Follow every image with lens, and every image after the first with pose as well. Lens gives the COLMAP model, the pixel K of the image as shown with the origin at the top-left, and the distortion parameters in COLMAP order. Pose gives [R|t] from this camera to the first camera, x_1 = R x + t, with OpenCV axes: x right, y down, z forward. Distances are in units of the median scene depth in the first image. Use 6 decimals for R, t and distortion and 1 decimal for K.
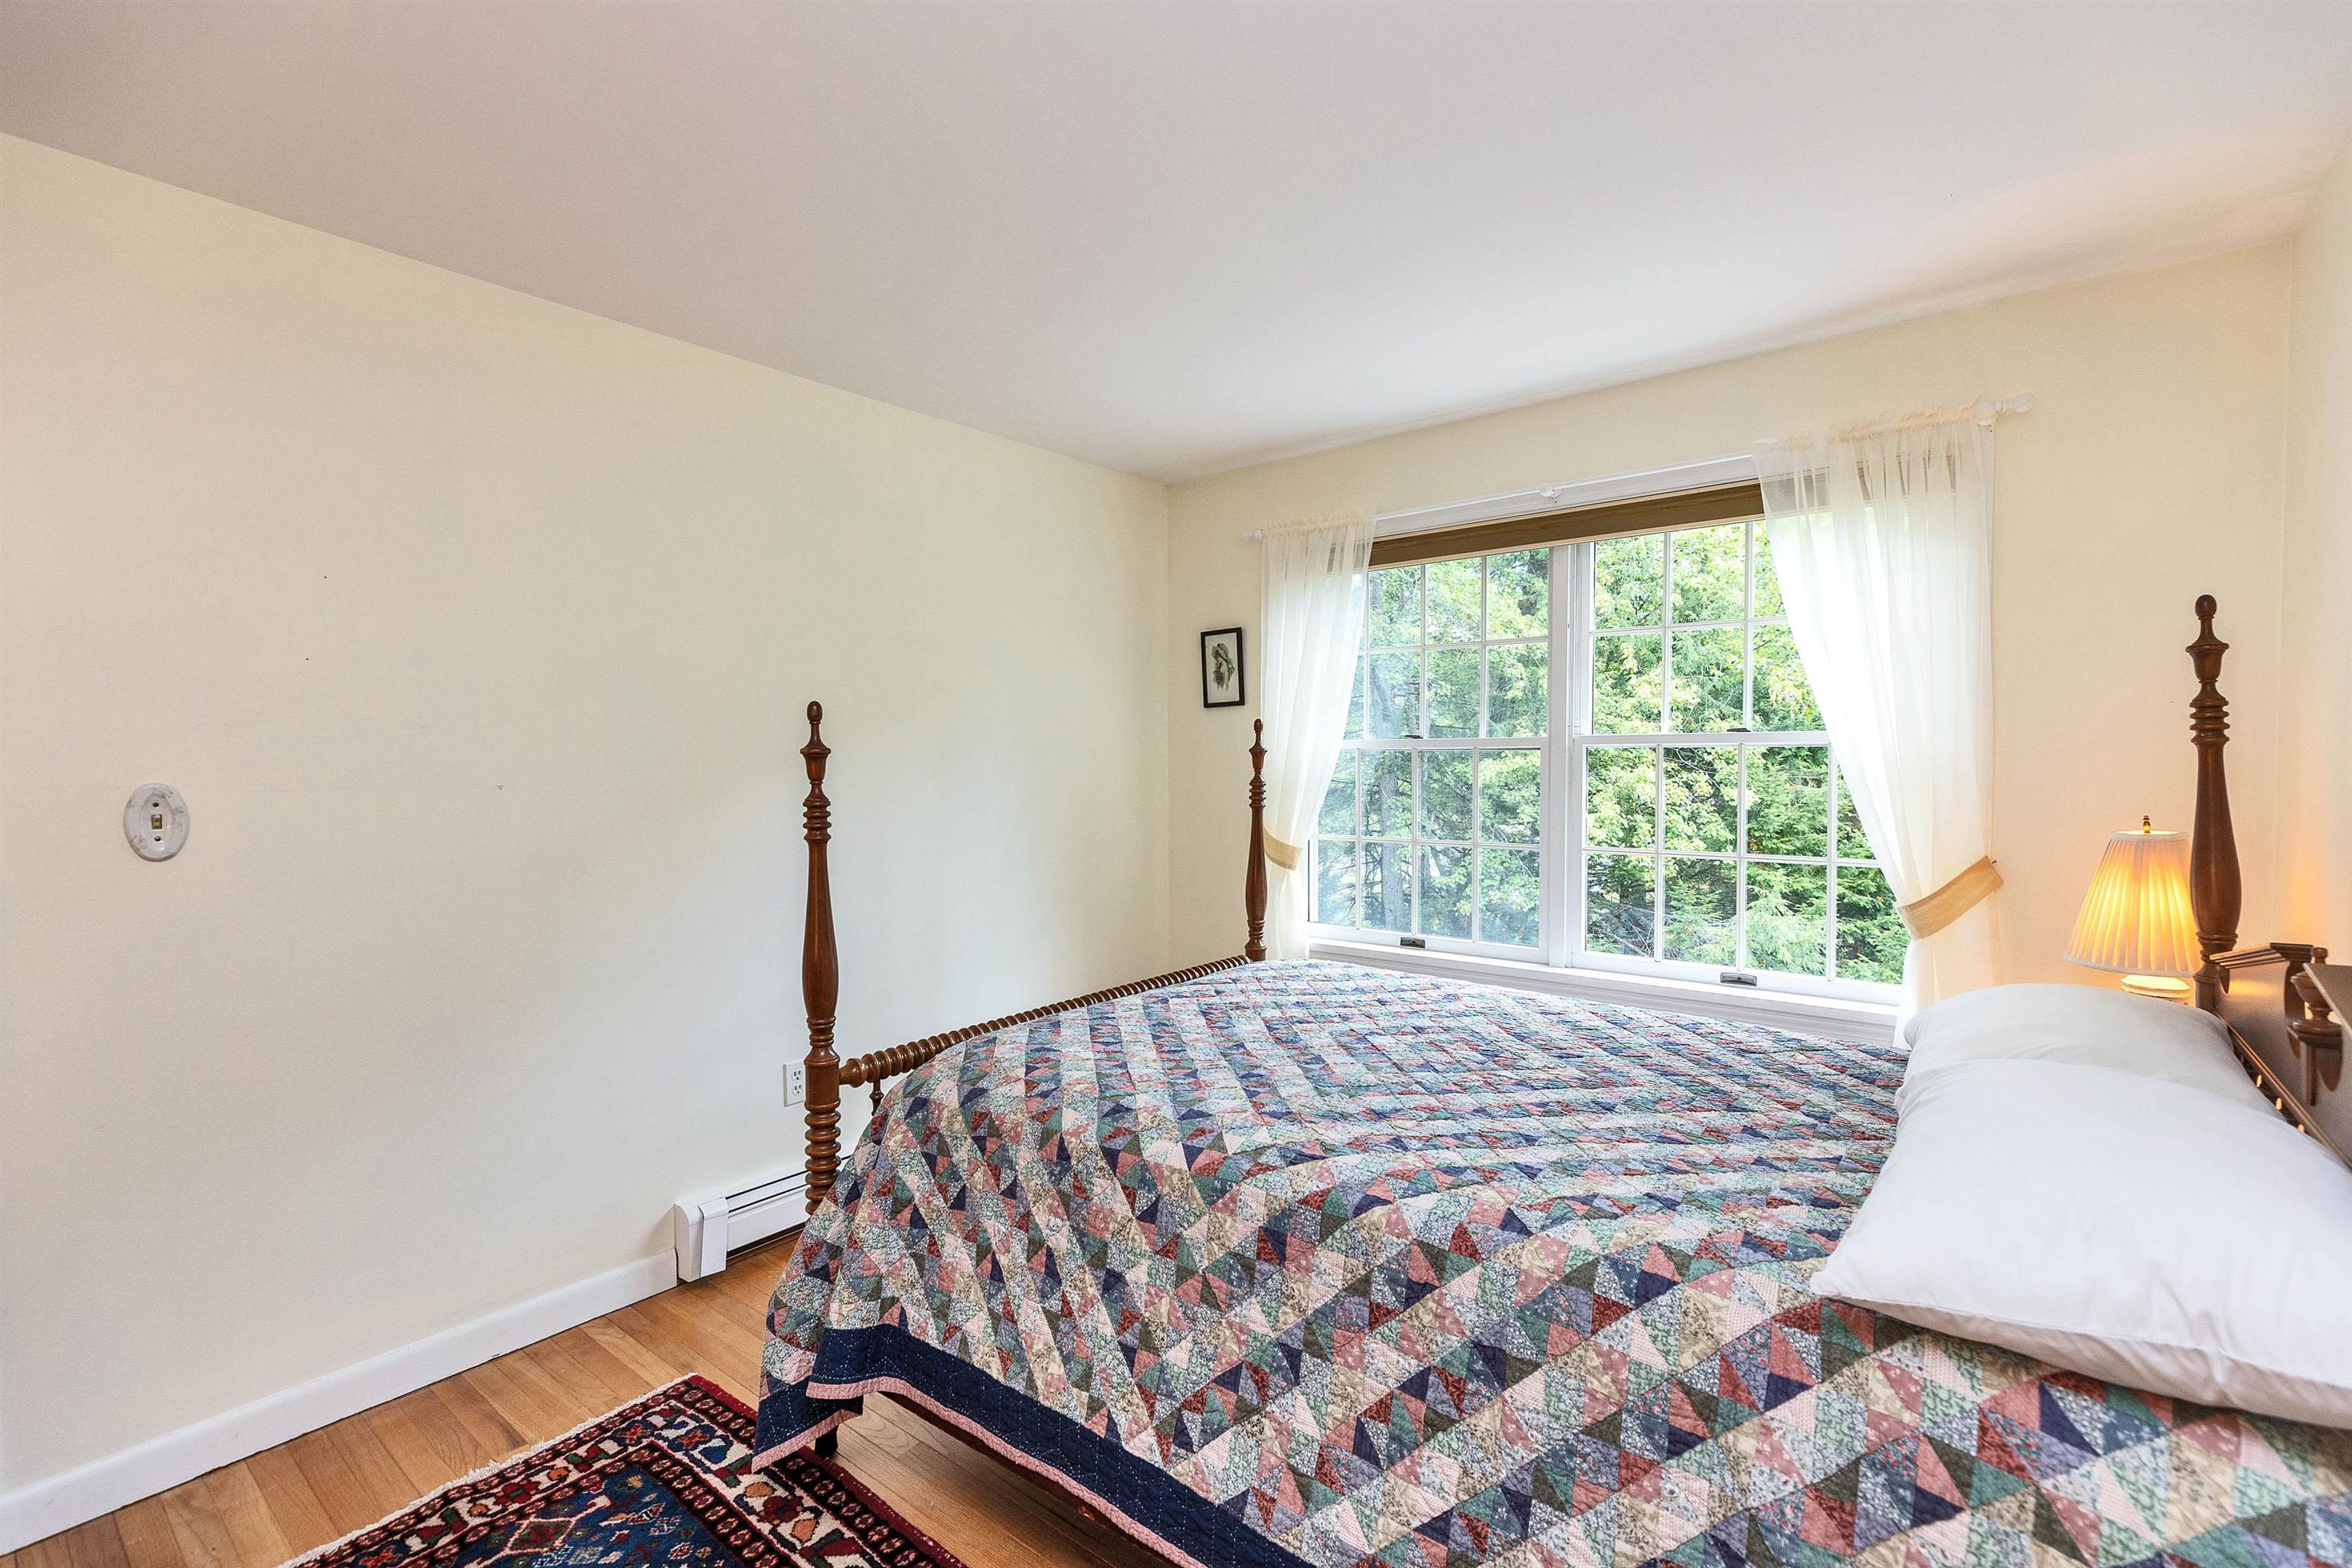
lens RADIAL K [[1044.1, 0, 1176.0], [0, 1044.1, 784.0], [0, 0, 1]] dist [0.001657, -0.000231]
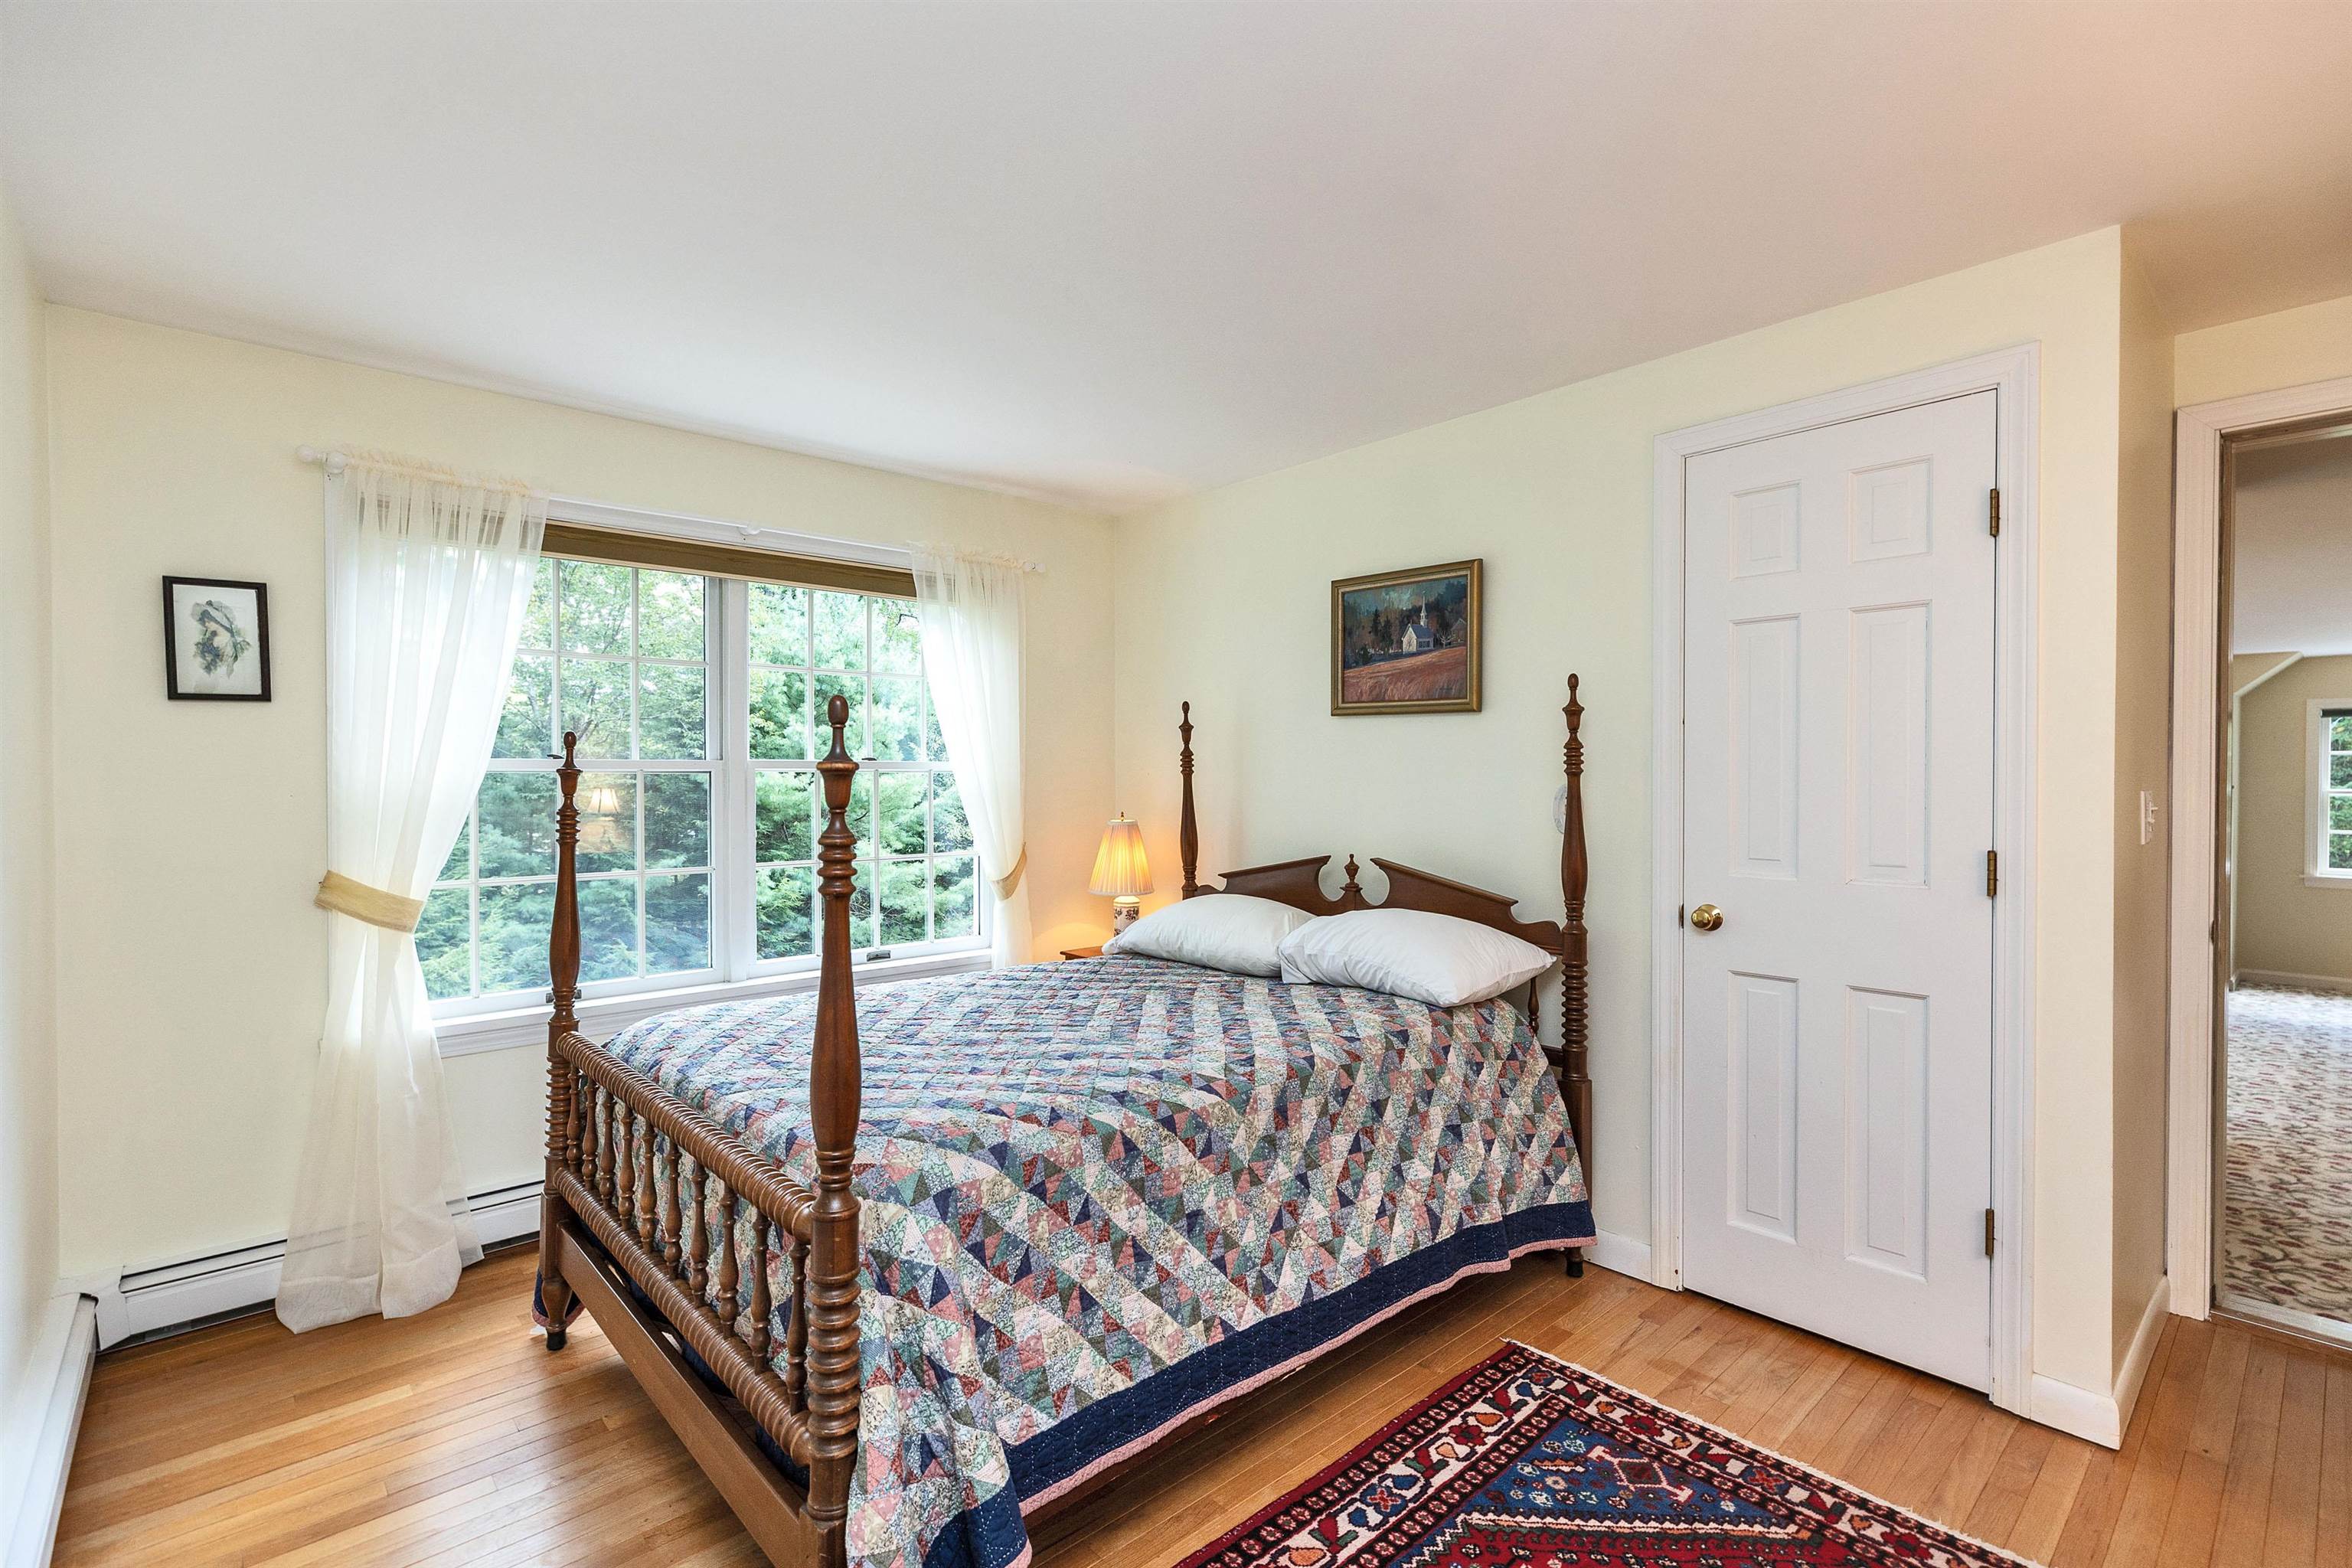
lens RADIAL K [[1067.8, 0, 1176.0], [0, 1067.8, 784.0], [0, 0, 1]] dist [-0.004927, -0.000814]
pose [[0.156032, 0.000146, 0.987752, -1.244953], [0.027141, 0.999622, -0.004435, -0.012338], [-0.987379, 0.027501, 0.155969, 0.810858]]
